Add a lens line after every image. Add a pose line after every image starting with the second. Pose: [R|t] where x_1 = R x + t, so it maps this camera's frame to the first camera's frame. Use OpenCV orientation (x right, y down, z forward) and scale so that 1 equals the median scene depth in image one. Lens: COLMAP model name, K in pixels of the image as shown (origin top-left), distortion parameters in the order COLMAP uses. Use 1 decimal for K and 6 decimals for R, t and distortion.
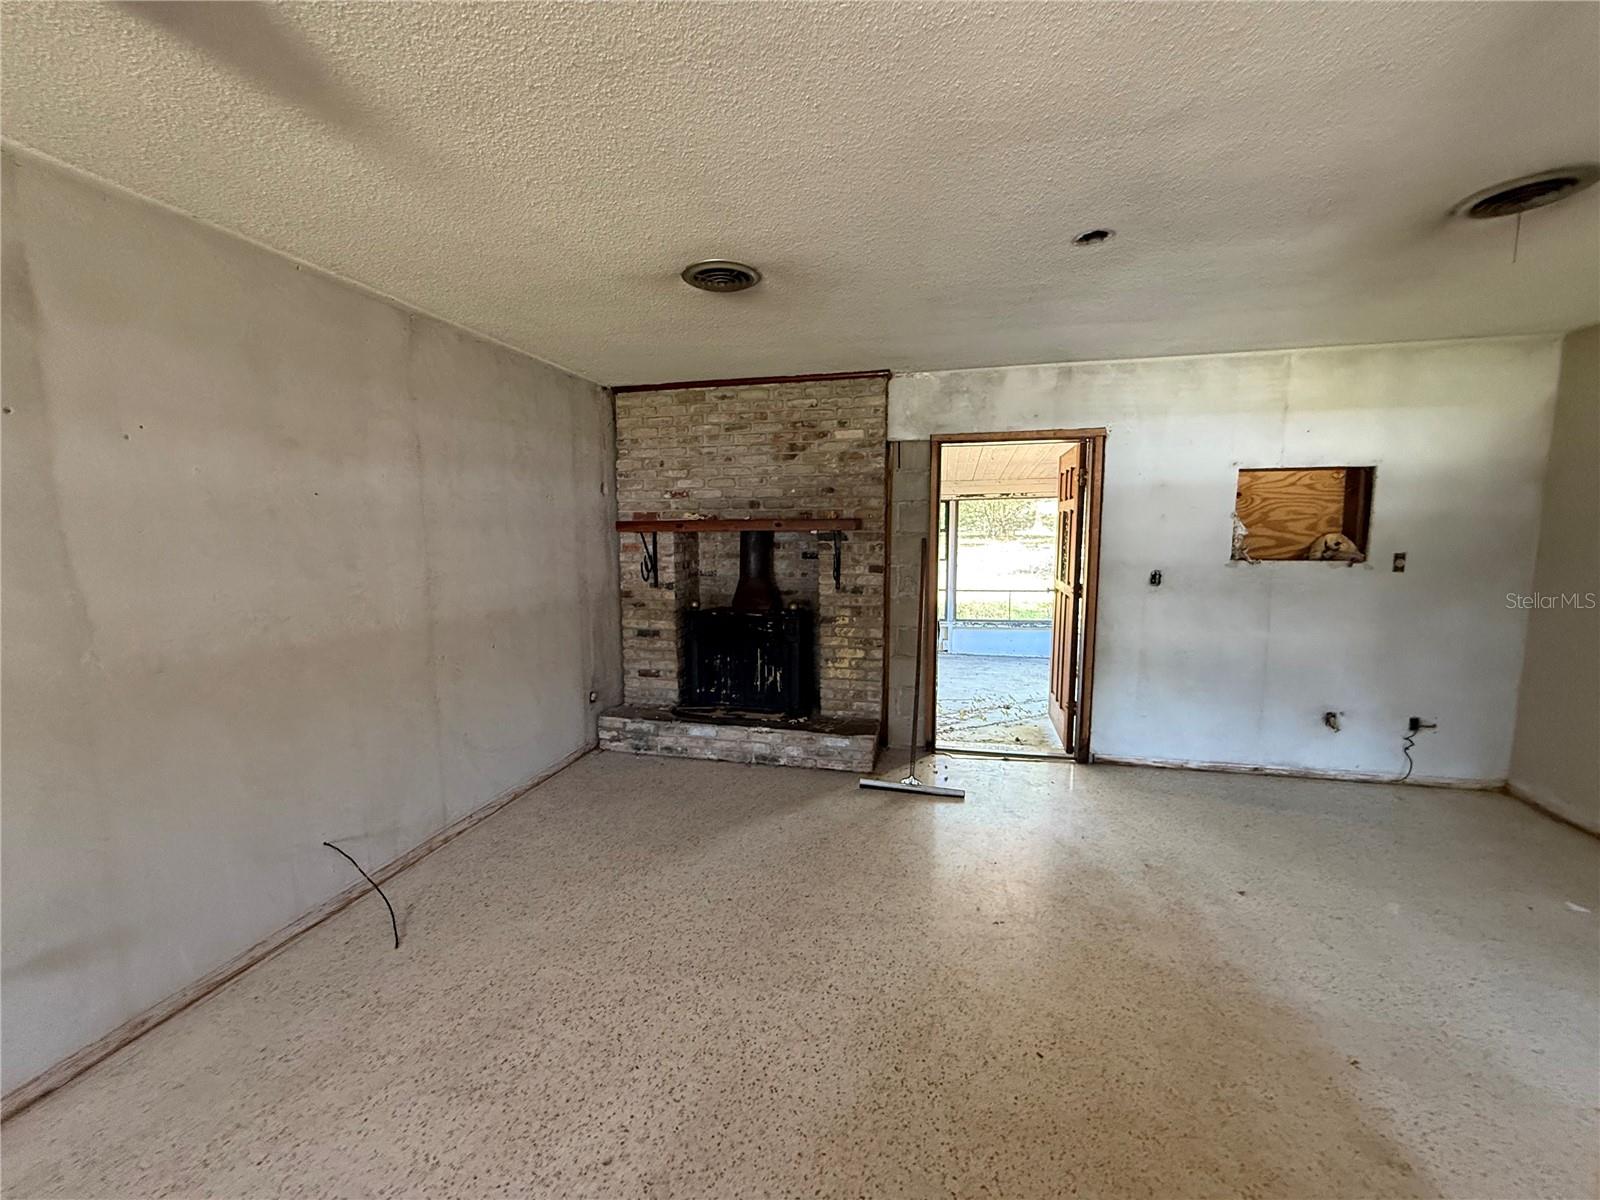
lens RADIAL K [[636.9, 0, 798.0], [0, 636.9, 598.8], [0, 0, 1]] dist [-0.002448, 0.000720]
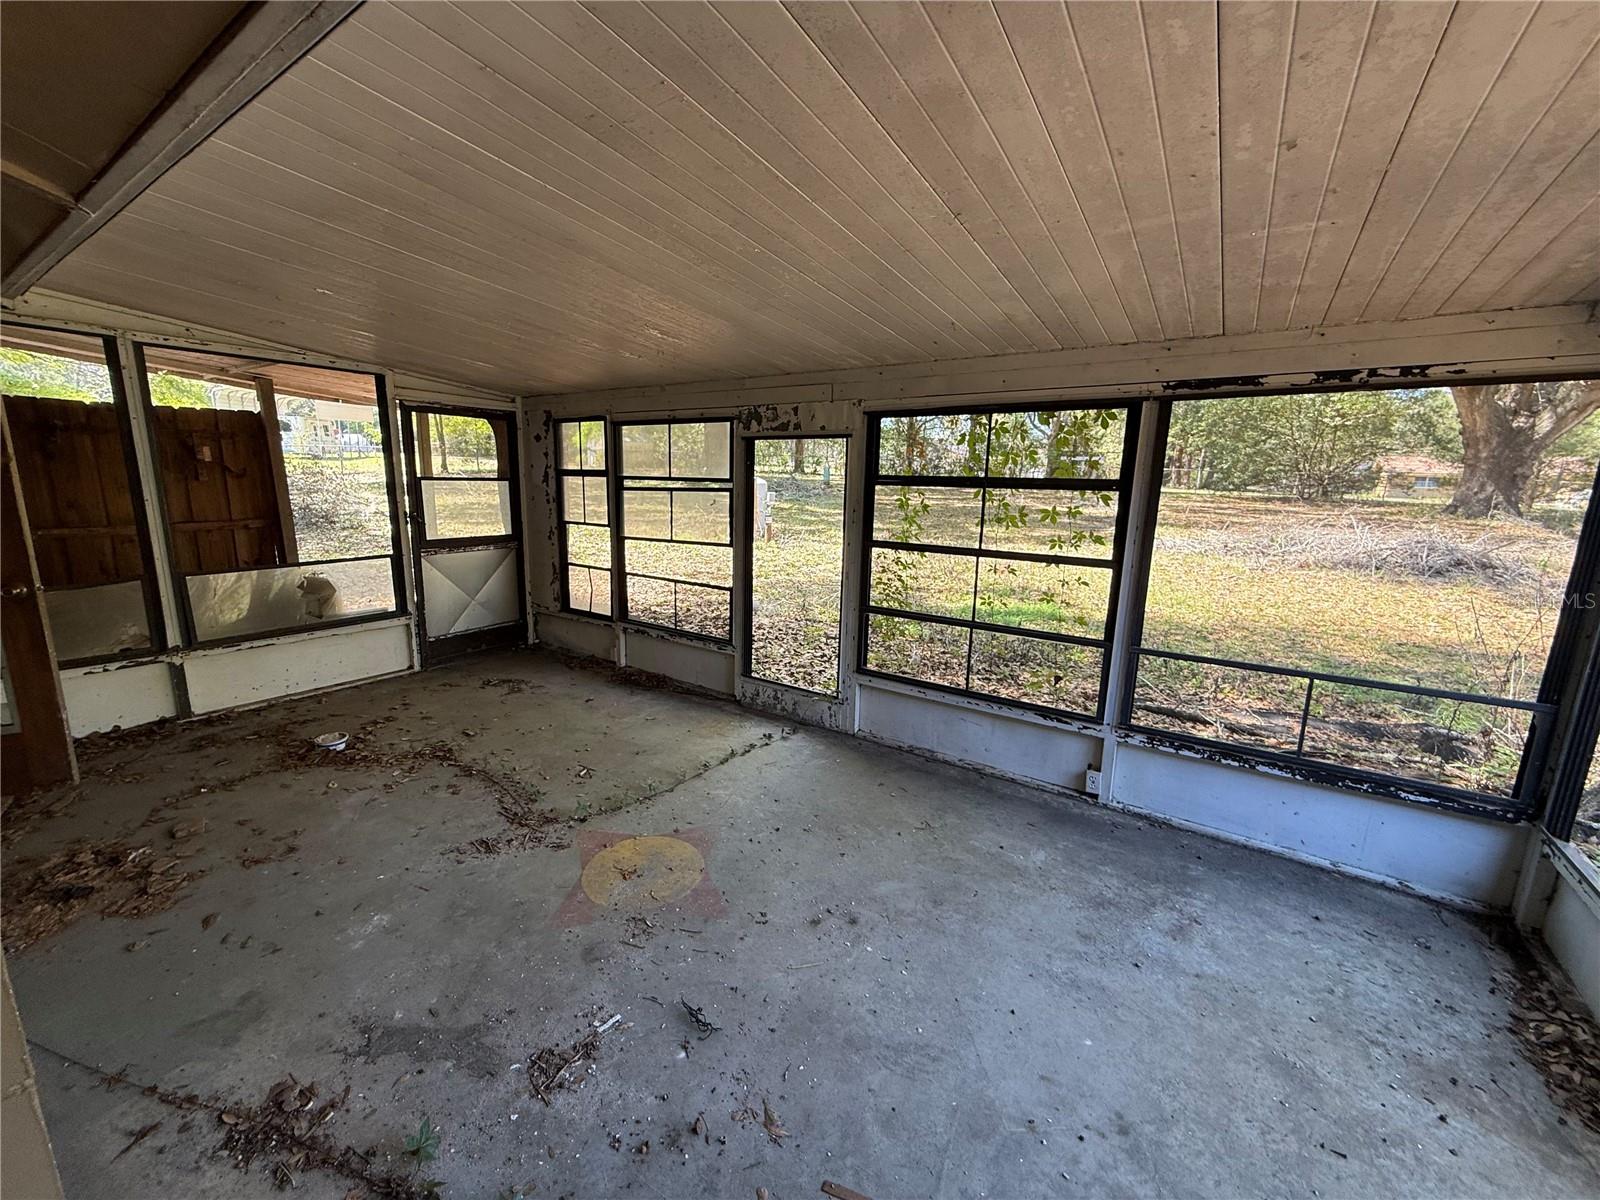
lens RADIAL K [[636.9, 0, 798.0], [0, 636.9, 598.8], [0, 0, 1]] dist [-0.002448, 0.000720]
pose [[0.930534, 0.091645, -0.354554, 0.130733], [-0.064955, 0.994133, 0.086489, -0.041992], [0.360400, -0.057451, 0.931027, 0.397499]]
